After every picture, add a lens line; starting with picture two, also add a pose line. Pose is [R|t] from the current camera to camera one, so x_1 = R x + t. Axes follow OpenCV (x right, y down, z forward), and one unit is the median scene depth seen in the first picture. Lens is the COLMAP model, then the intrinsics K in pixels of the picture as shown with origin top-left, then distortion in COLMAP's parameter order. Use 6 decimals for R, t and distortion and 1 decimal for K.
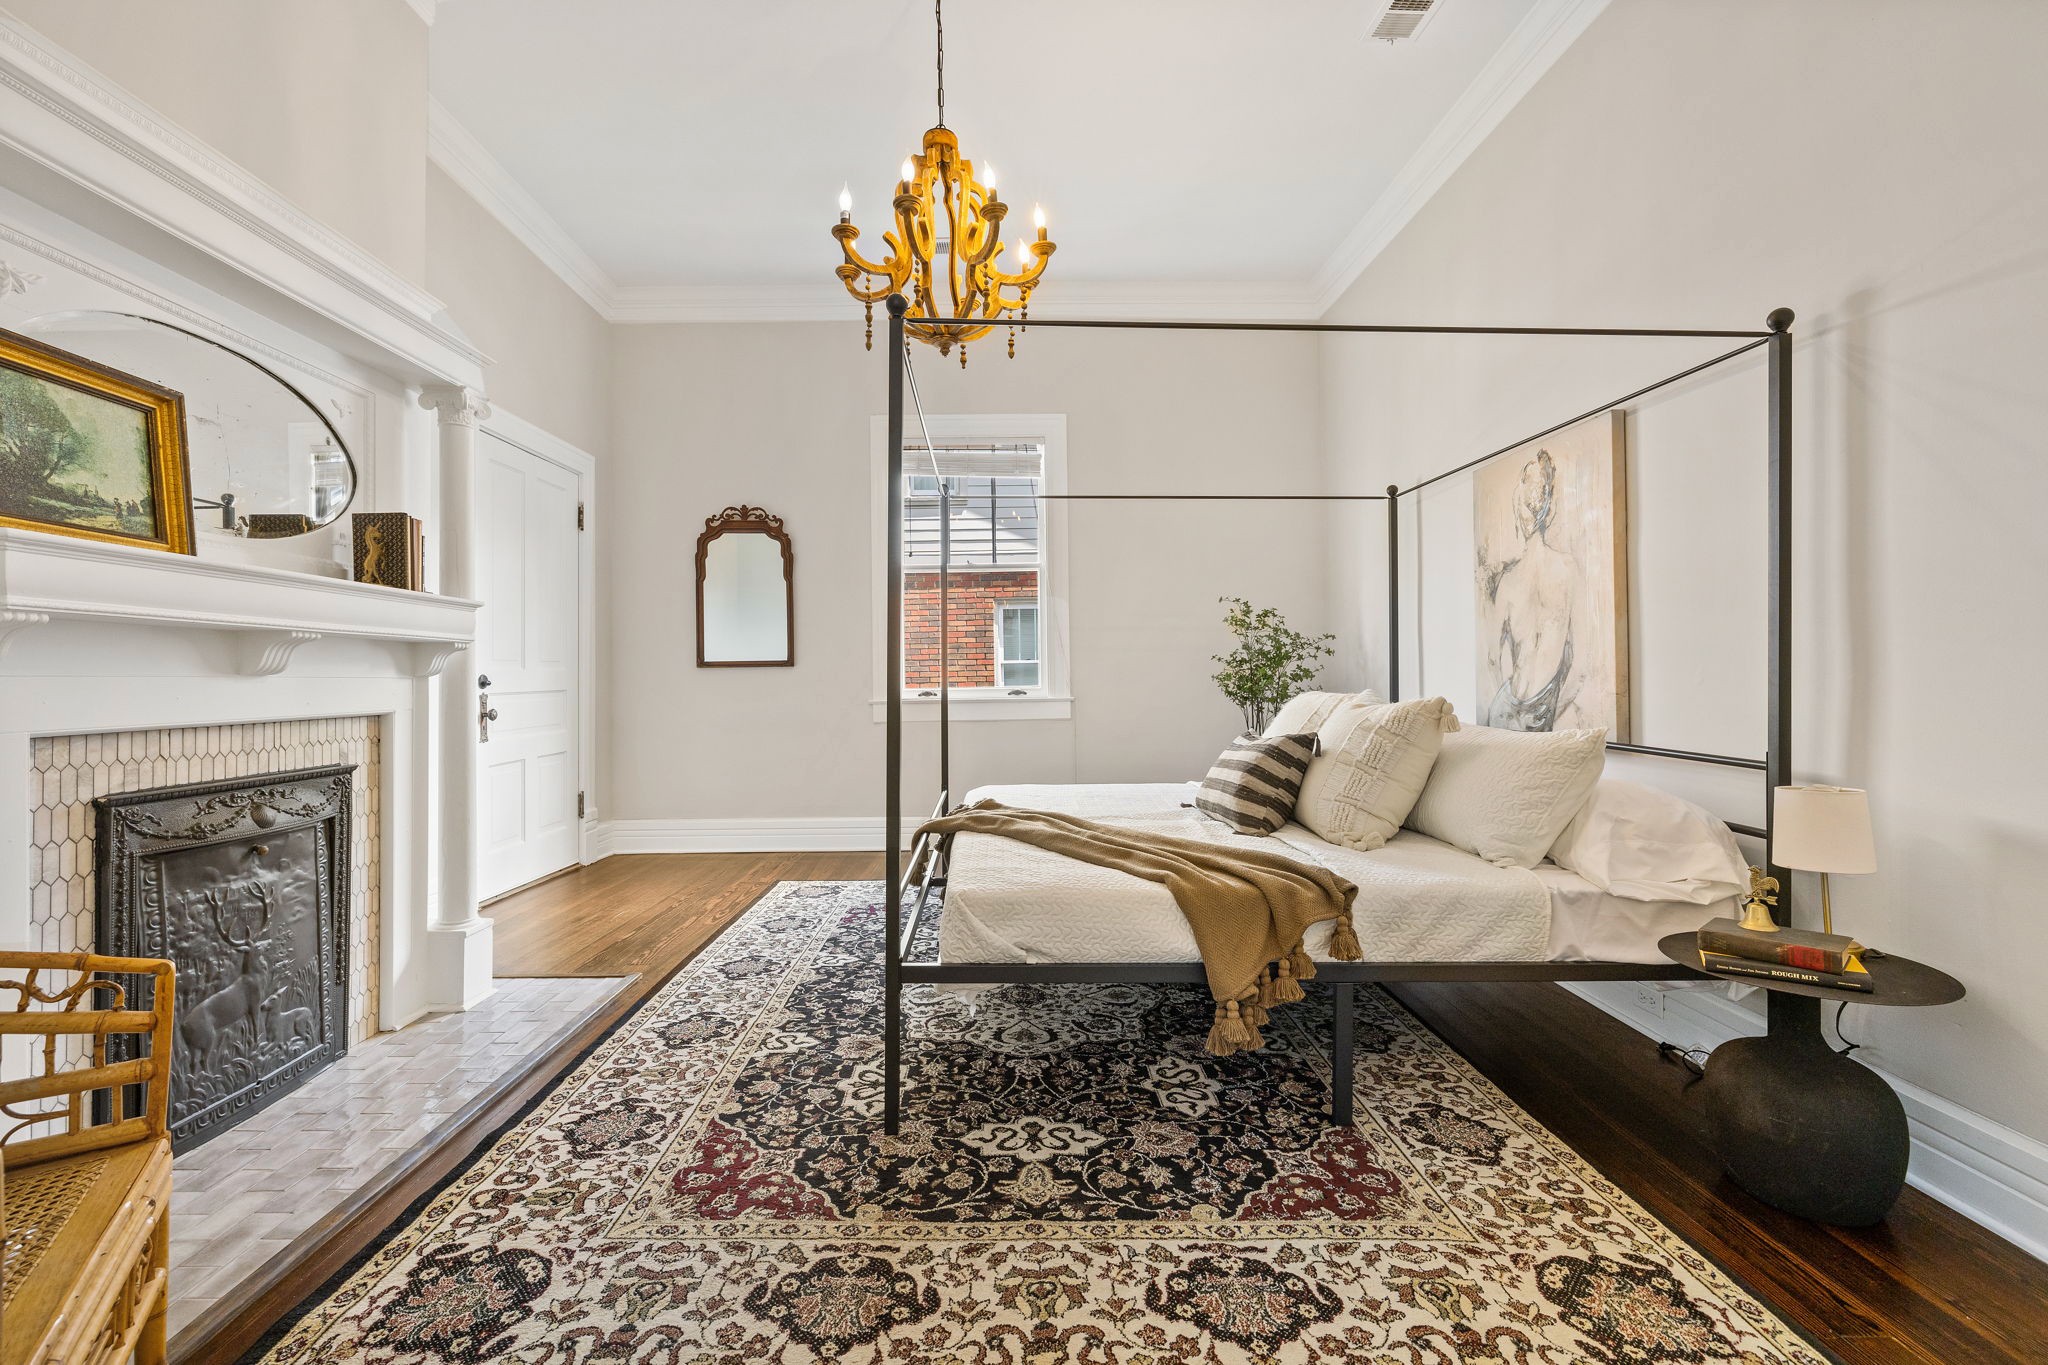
lens RADIAL K [[848.1, 0, 1017.3], [0, 848.1, 676.3], [0, 0, 1]] dist [-0.000816, 0.000096]
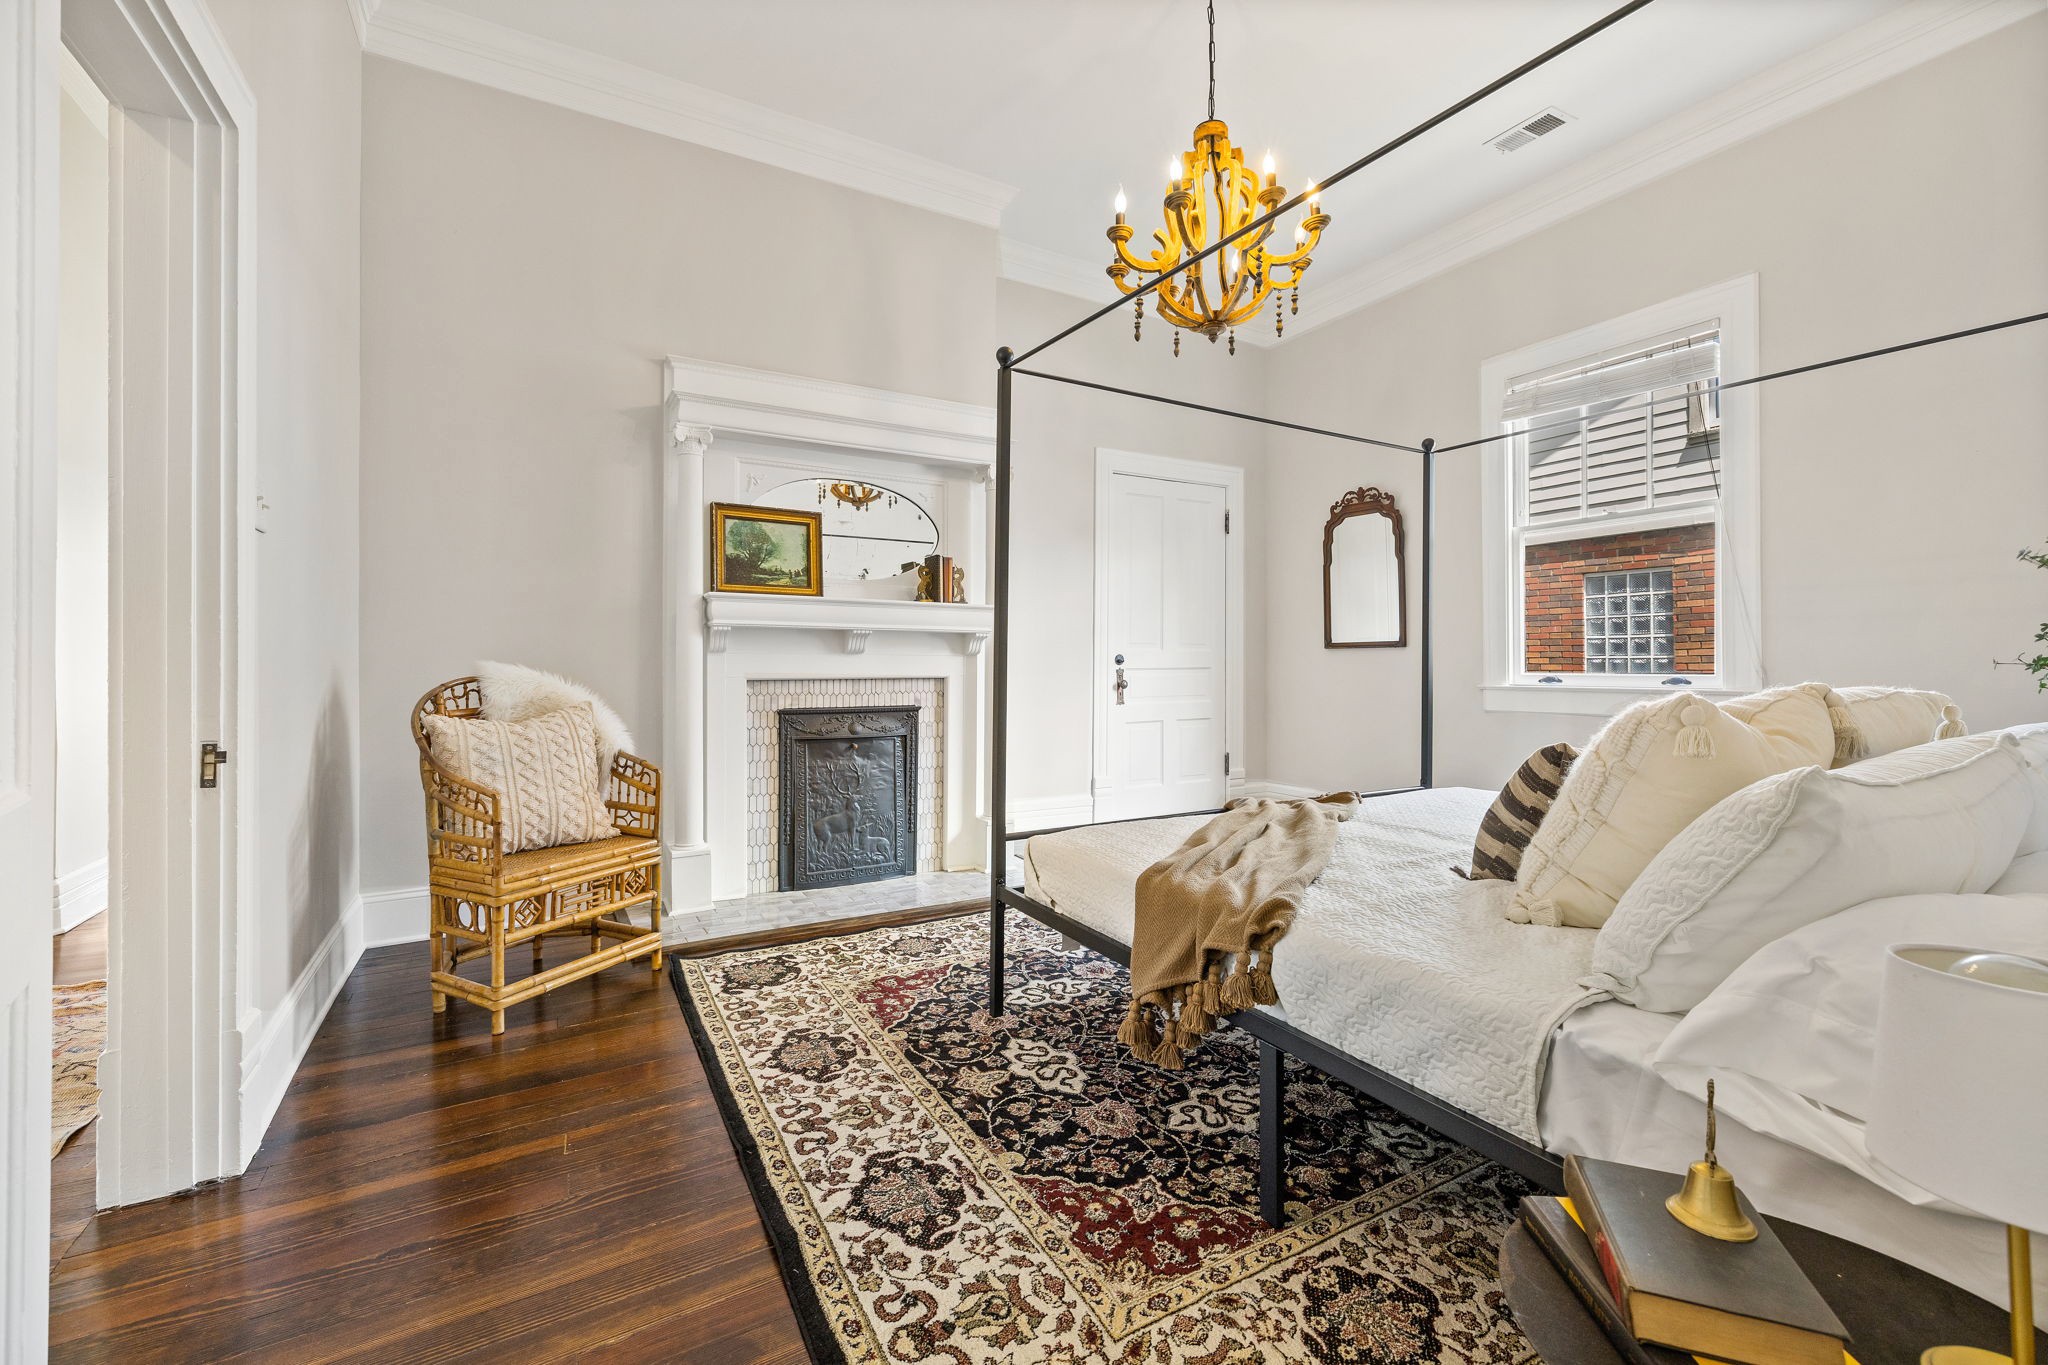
lens RADIAL K [[848.1, 0, 1023.9], [0, 848.1, 666.5], [0, 0, 1]] dist [-0.000816, 0.000096]
pose [[0.492962, 0.014690, -0.869927, 0.947358], [-0.006200, 0.999891, 0.013371, 0.000208], [0.870029, -0.001198, 0.492999, 0.405537]]
